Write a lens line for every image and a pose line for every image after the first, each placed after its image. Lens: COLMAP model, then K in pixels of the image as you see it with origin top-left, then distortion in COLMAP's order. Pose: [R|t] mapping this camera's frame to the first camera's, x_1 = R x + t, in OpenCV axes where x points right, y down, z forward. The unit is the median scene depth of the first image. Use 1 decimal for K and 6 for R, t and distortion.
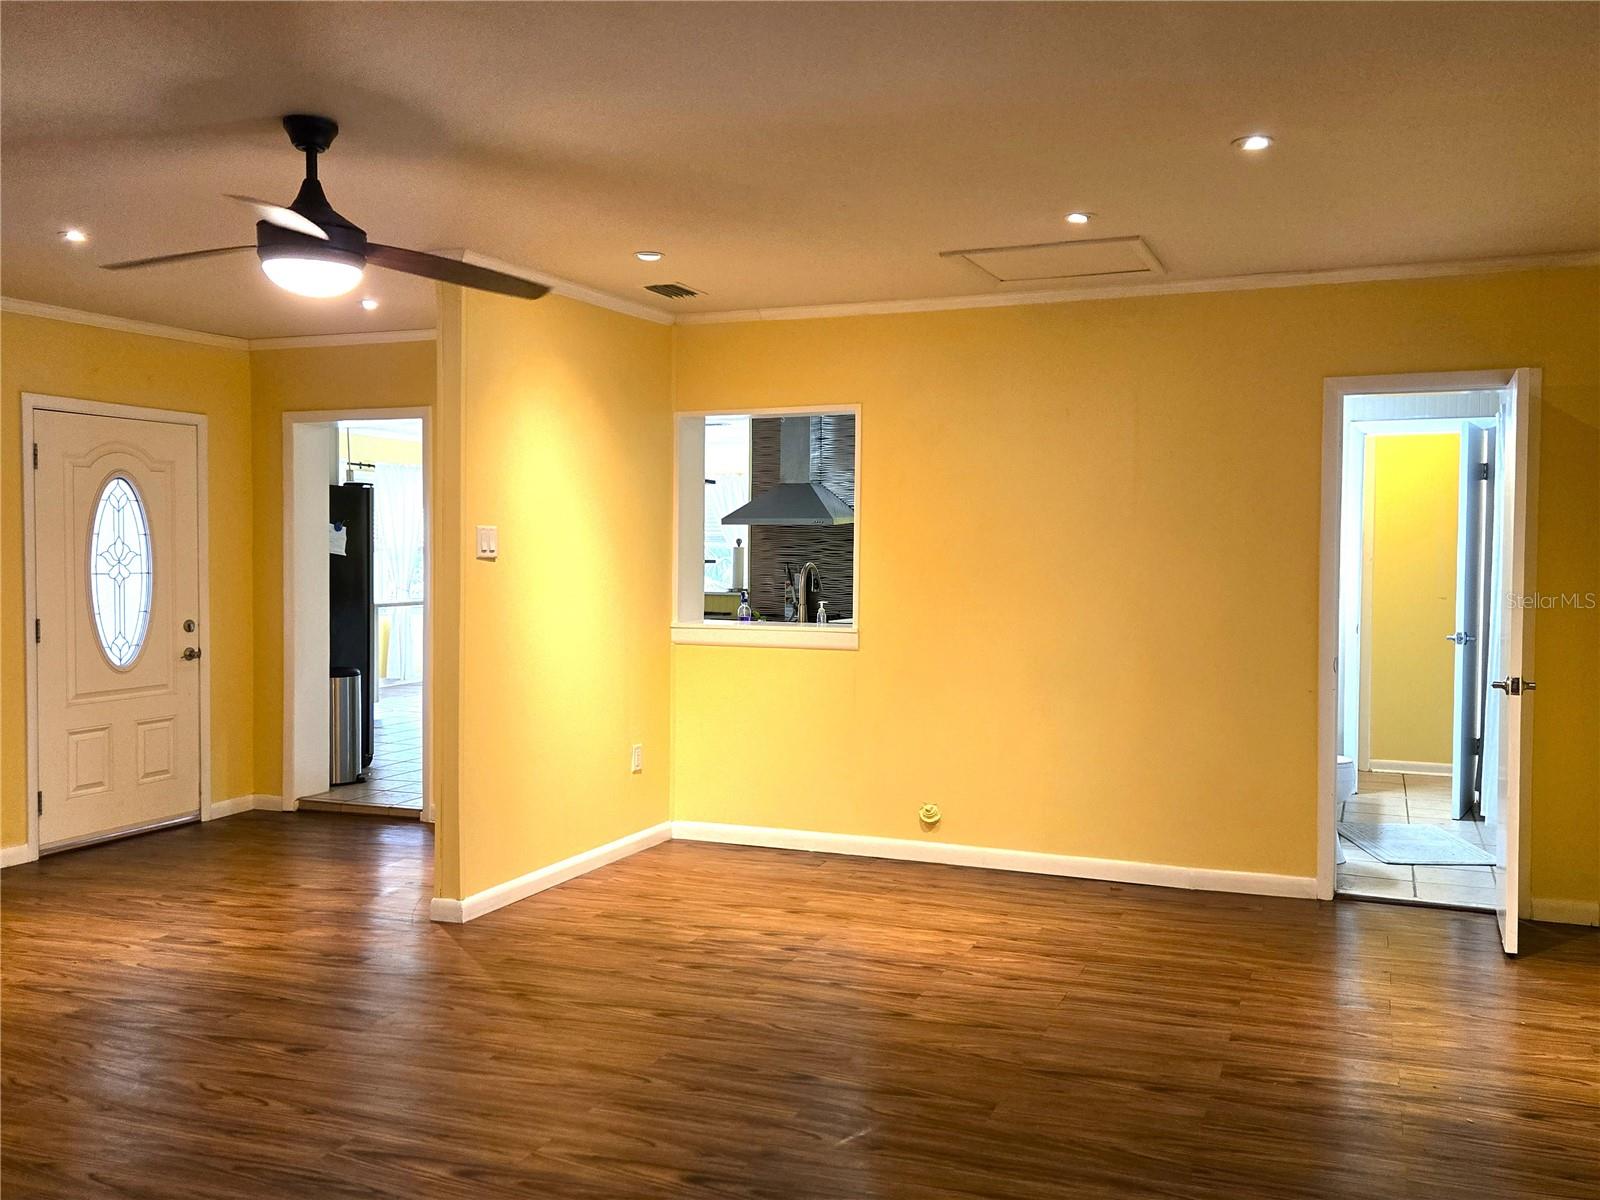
lens RADIAL K [[1379.5, 0, 790.9], [0, 1379.5, 597.0], [0, 0, 1]] dist [0.106739, -0.118831]
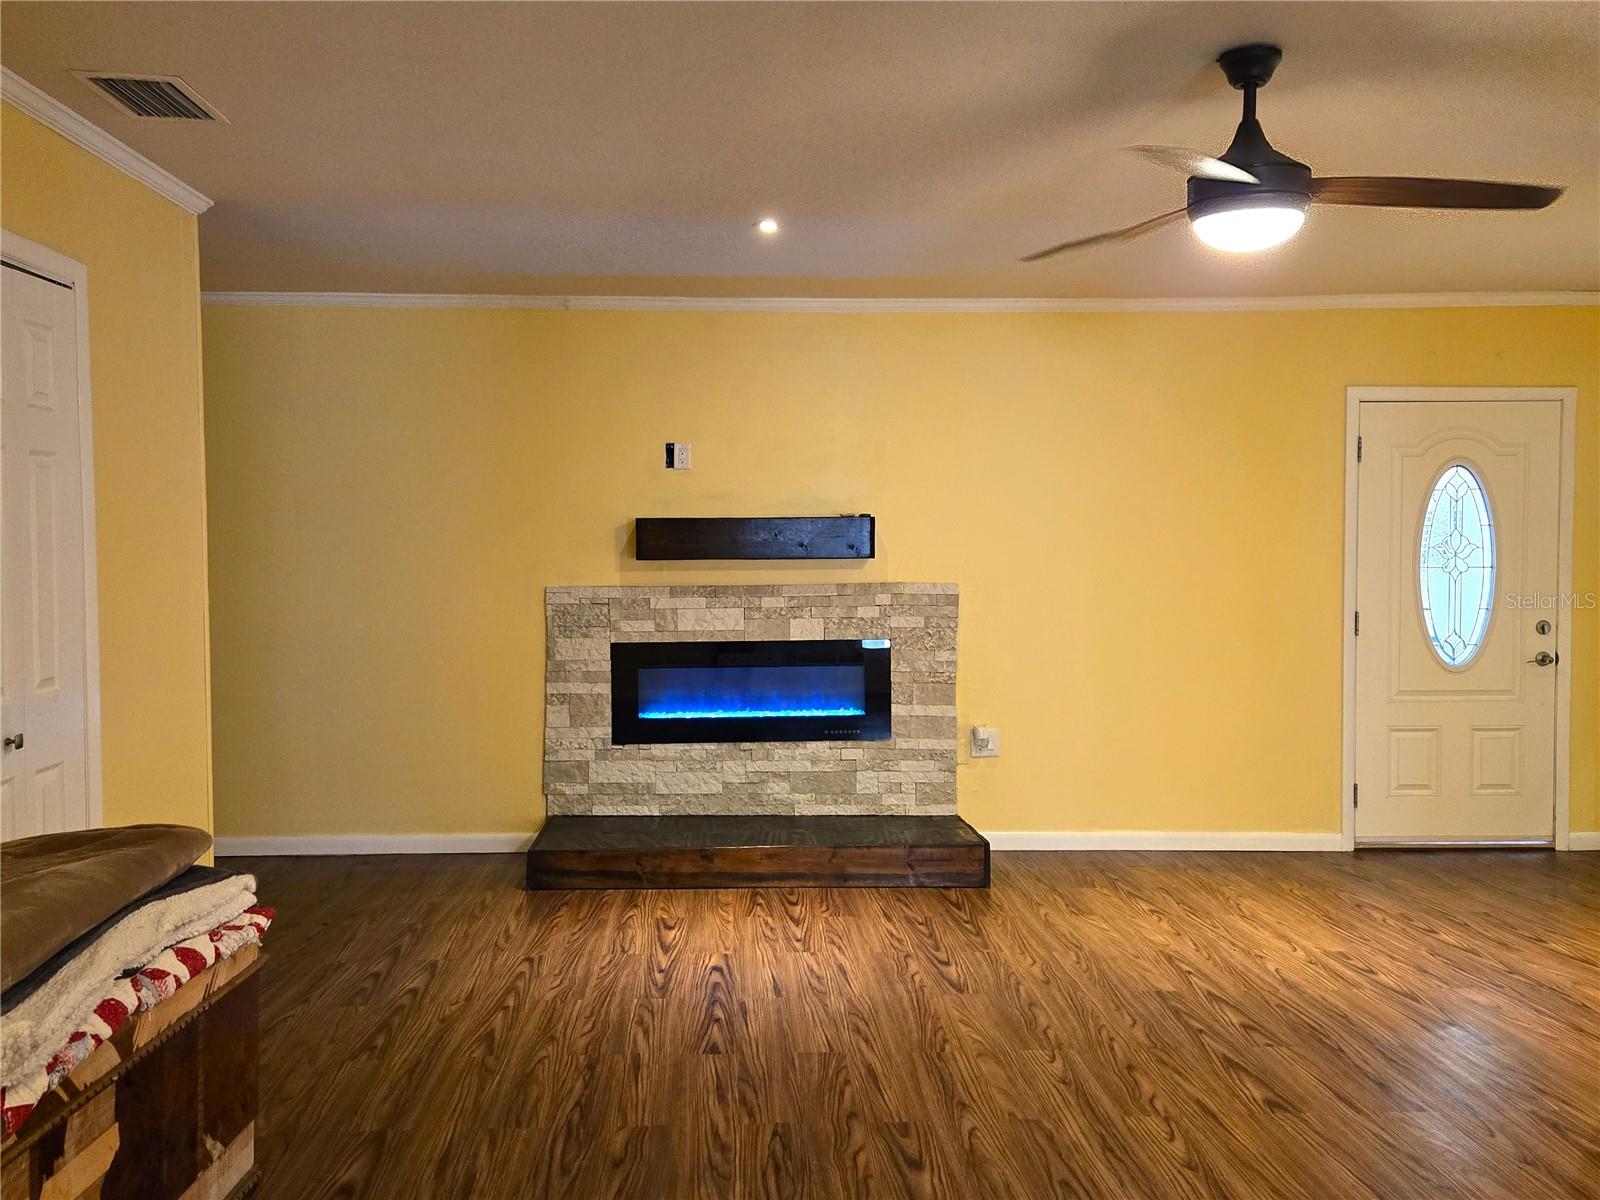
lens RADIAL K [[1379.5, 0, 790.9], [0, 1379.5, 597.0], [0, 0, 1]] dist [0.106739, -0.118831]
pose [[0.427622, 0.032408, -0.903377, 0.192031], [-0.028024, 0.999352, 0.022586, -0.006018], [0.903523, 0.015658, 0.428253, 0.207644]]
